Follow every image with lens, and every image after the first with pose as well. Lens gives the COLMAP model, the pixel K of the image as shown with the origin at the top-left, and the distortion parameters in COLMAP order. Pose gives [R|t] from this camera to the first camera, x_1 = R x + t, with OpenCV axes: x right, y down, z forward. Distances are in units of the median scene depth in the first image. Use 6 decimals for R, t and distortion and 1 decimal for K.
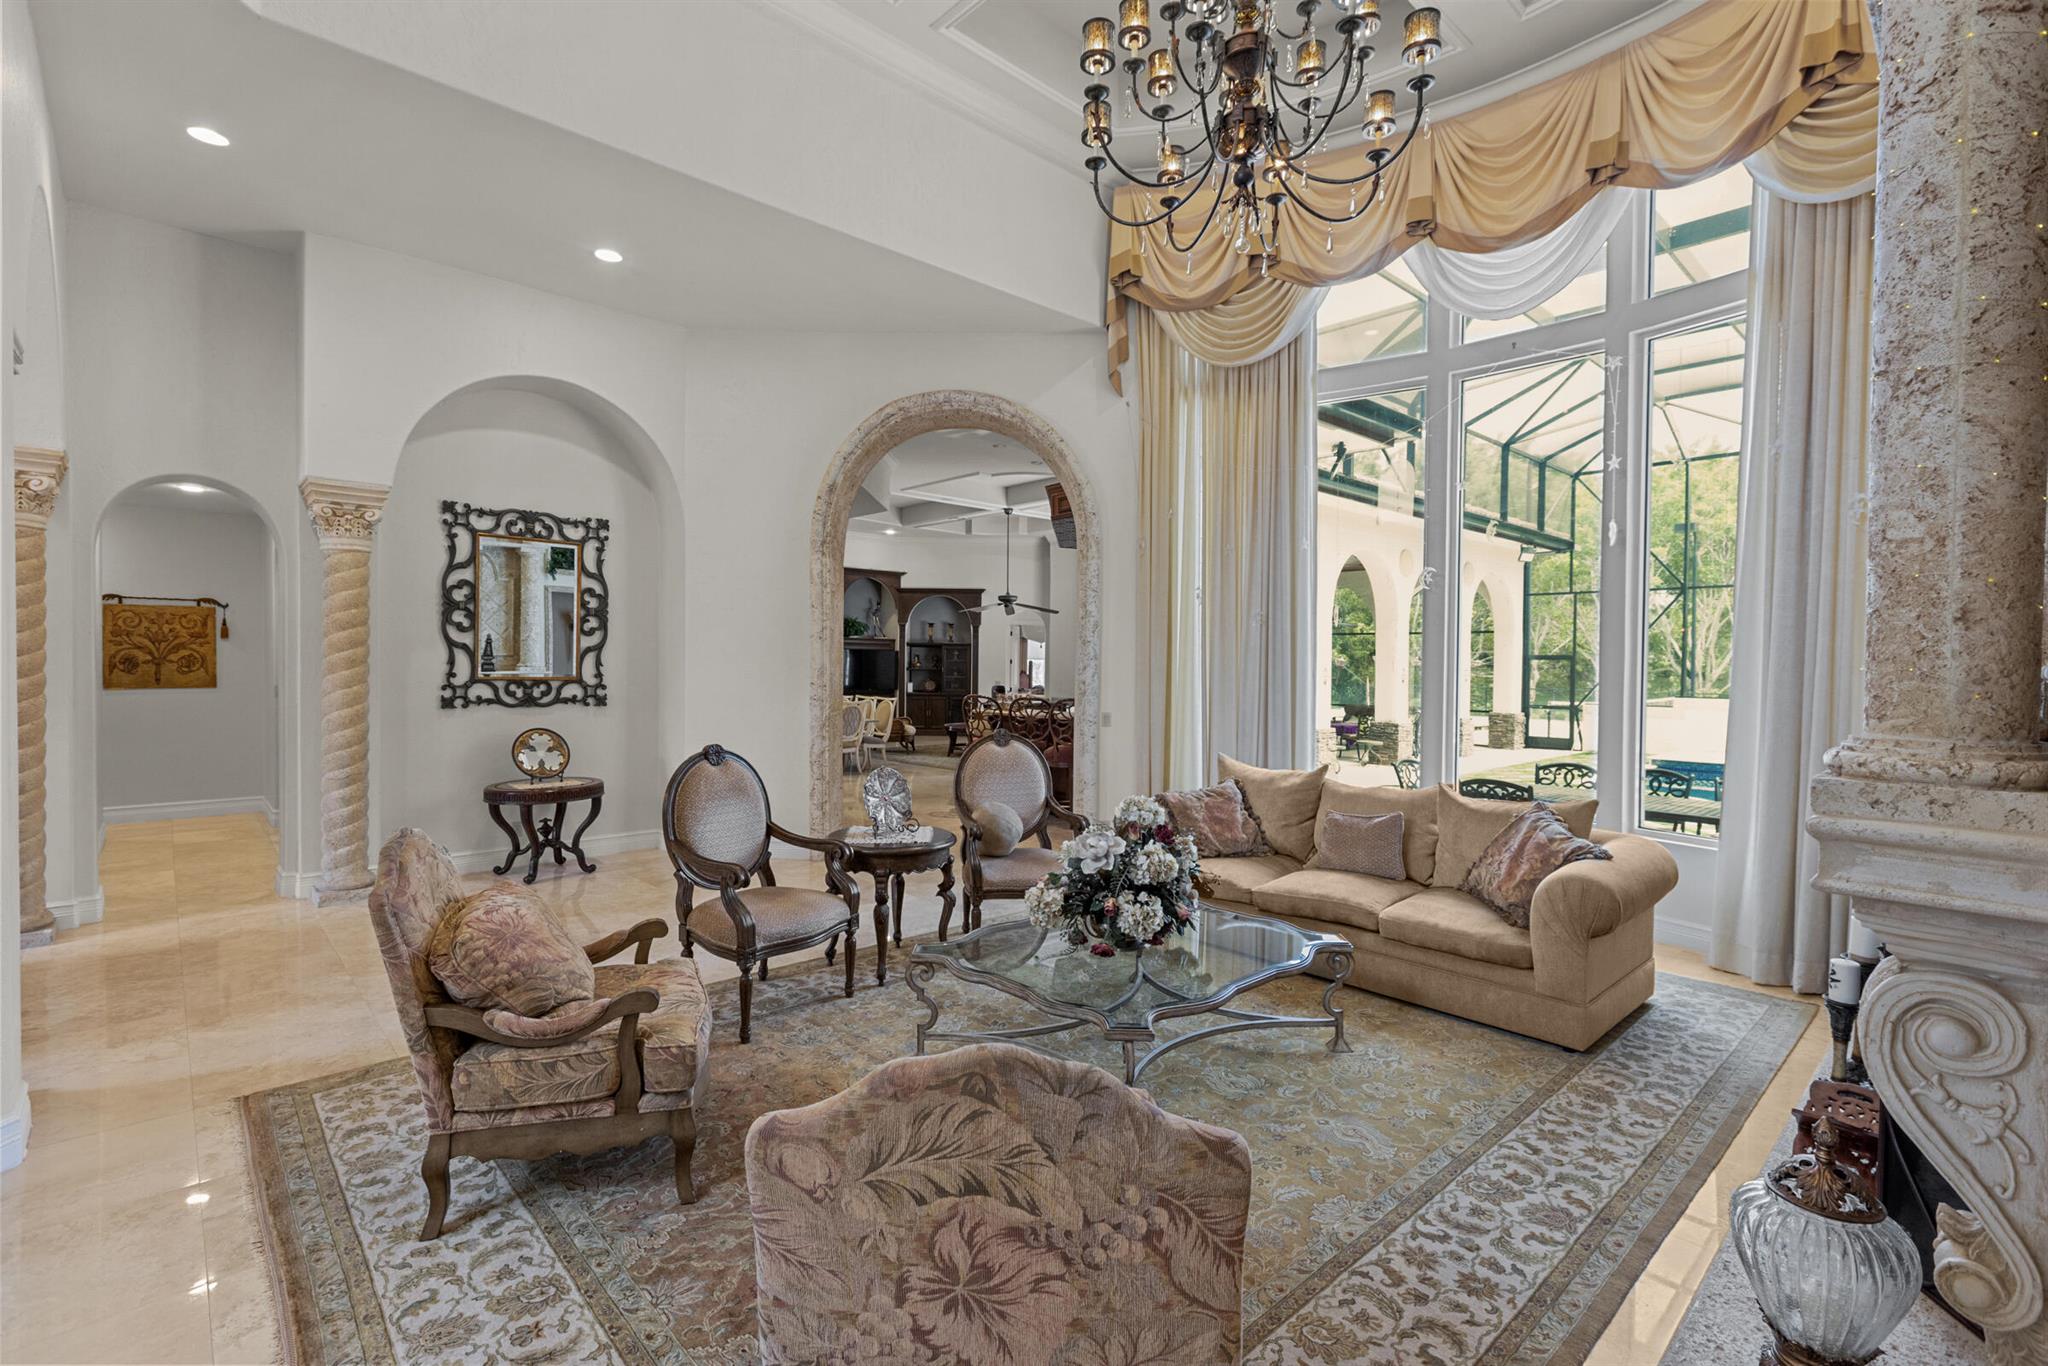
lens RADIAL K [[931.4, 0, 1015.3], [0, 931.4, 679.0], [0, 0, 1]] dist [0.004164, -0.000390]
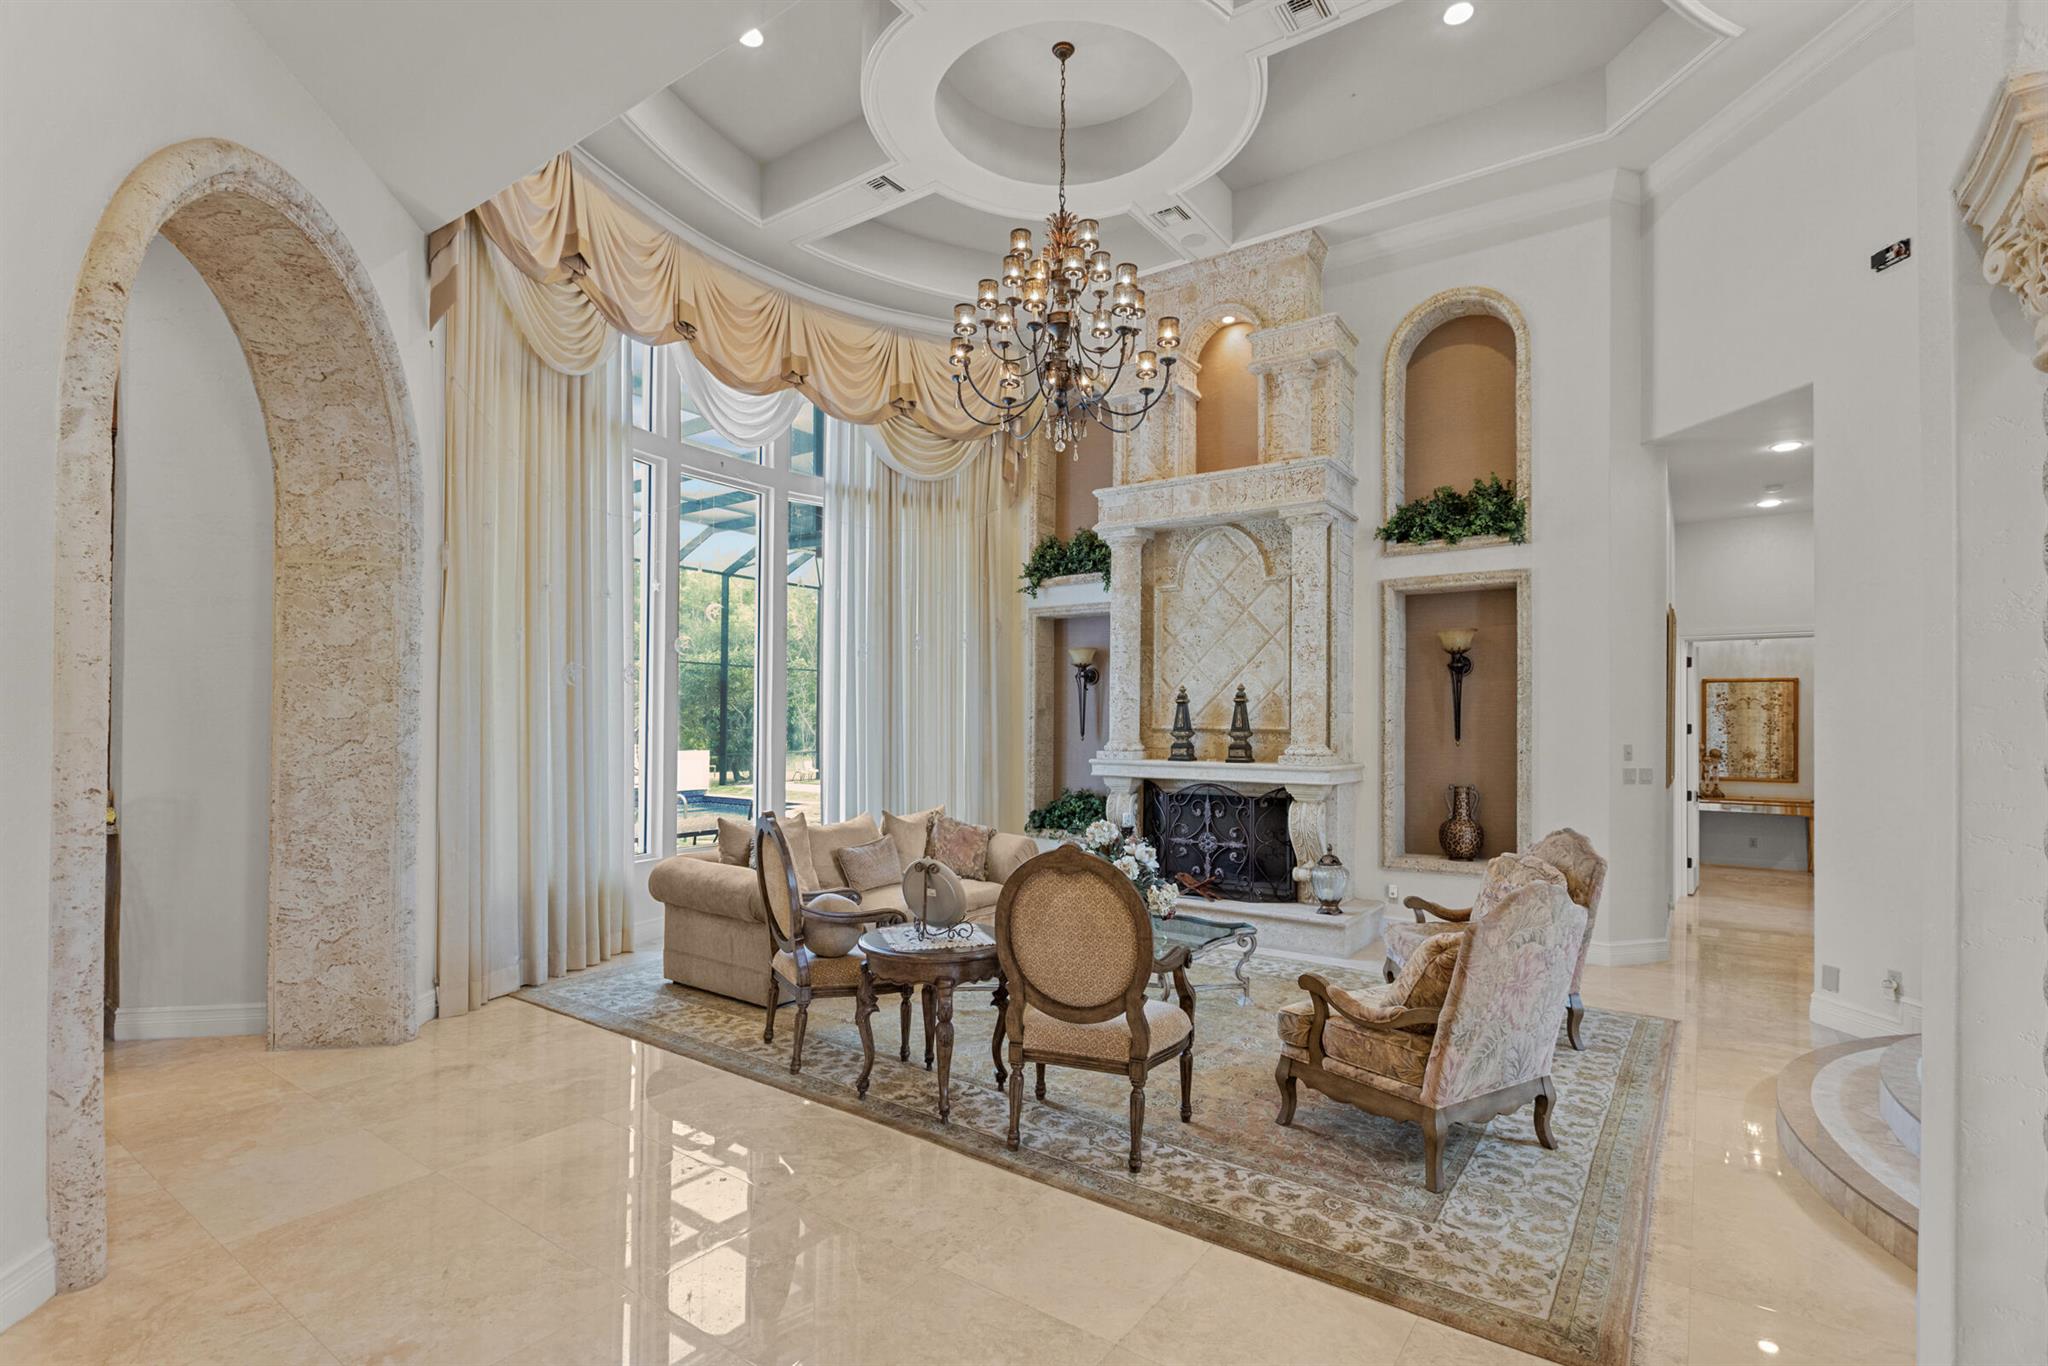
lens RADIAL K [[960.2, 0, 1019.6], [0, 960.2, 711.4], [0, 0, 1]] dist [-0.005117, -0.000590]
pose [[-0.206049, 0.001177, 0.978541, -0.701550], [0.009973, 0.999950, 0.000897, -0.025005], [-0.978491, 0.009944, -0.206051, 0.775982]]
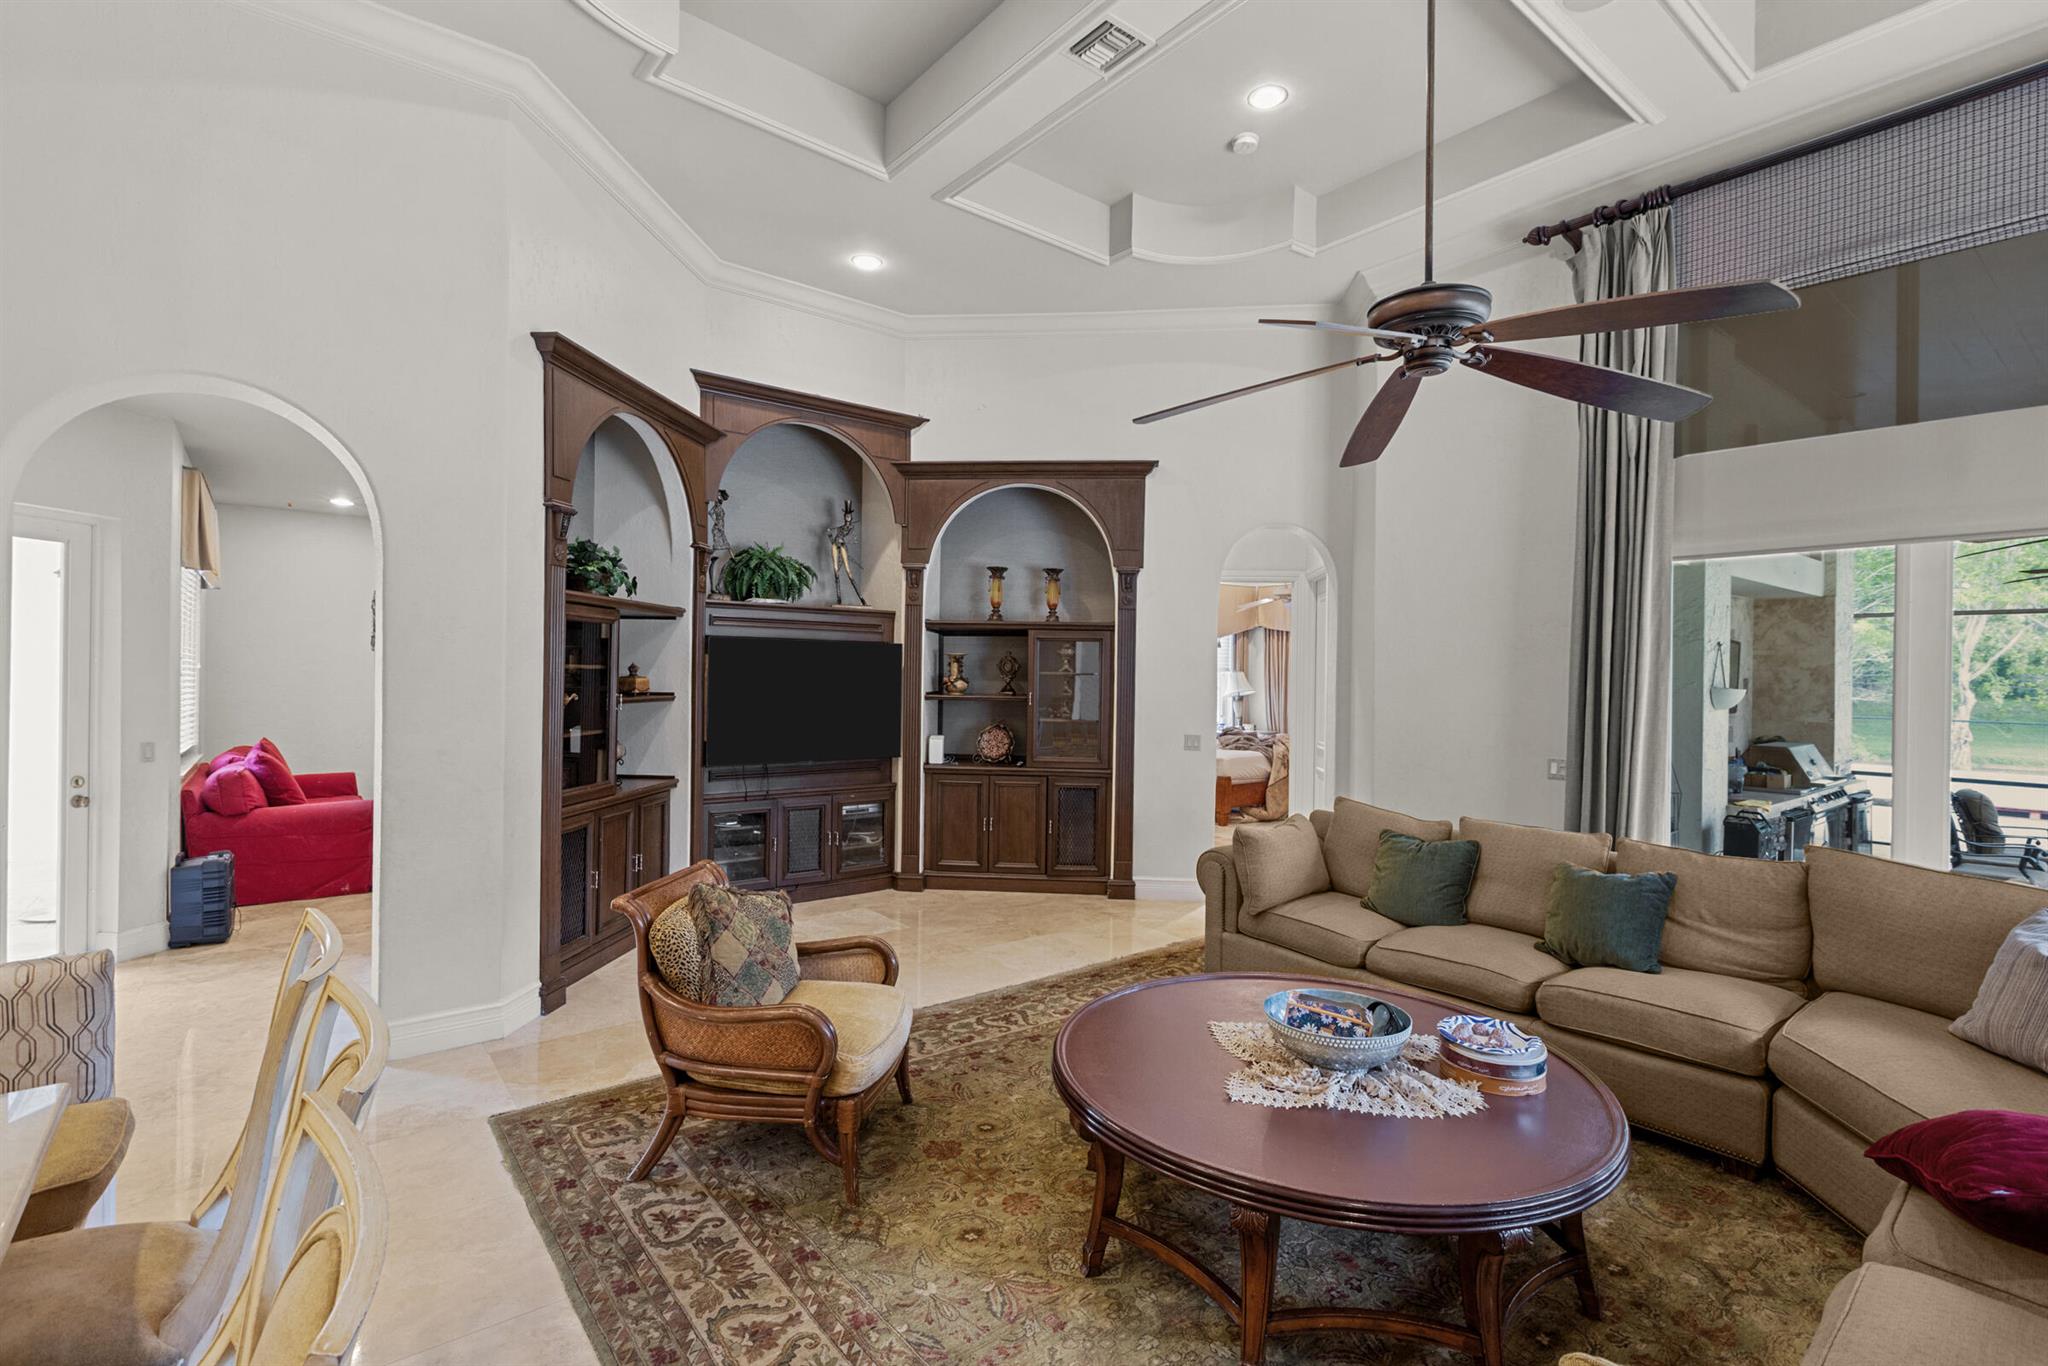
lens RADIAL K [[938.8, 0, 1020.1], [0, 938.8, 673.5], [0, 0, 1]] dist [0.000750, -0.000541]
pose [[0.997276, 0.006116, -0.073502, -0.162629], [-0.007353, 0.999836, -0.016577, -0.040211], [0.073389, 0.017072, 0.997157, 1.893205]]
